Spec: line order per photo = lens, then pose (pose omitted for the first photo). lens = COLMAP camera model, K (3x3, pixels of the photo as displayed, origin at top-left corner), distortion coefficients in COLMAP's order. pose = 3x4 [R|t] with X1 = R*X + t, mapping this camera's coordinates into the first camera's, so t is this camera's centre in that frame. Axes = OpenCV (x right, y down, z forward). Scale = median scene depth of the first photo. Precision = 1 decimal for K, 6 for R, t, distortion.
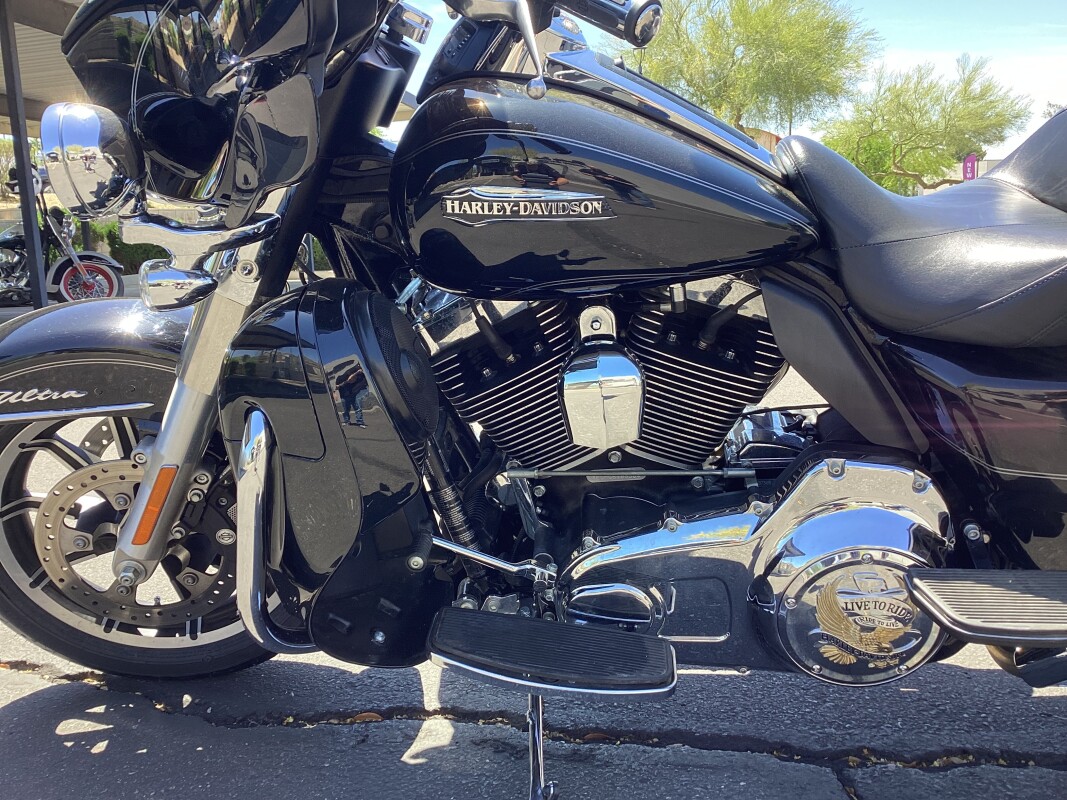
lens RADIAL K [[995.8, 0, 533.5], [0, 995.8, 400.0], [0, 0, 1]] dist [0.027888, -0.017104]
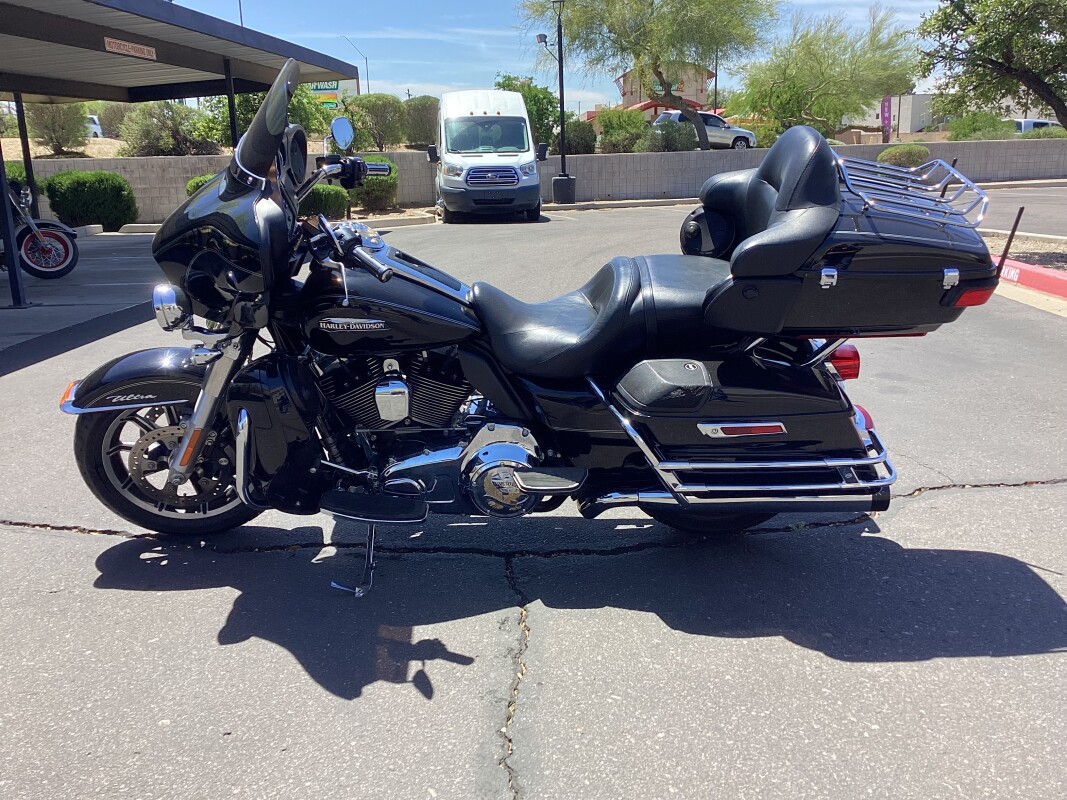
lens RADIAL K [[955.7, 0, 560.2], [0, 955.7, 395.5], [0, 0, 1]] dist [-0.002095, -0.008069]
pose [[0.995206, -0.012453, 0.097002, 0.215418], [0.006202, 0.997900, 0.064476, -0.134531], [-0.097601, -0.063565, 0.993194, -1.119786]]
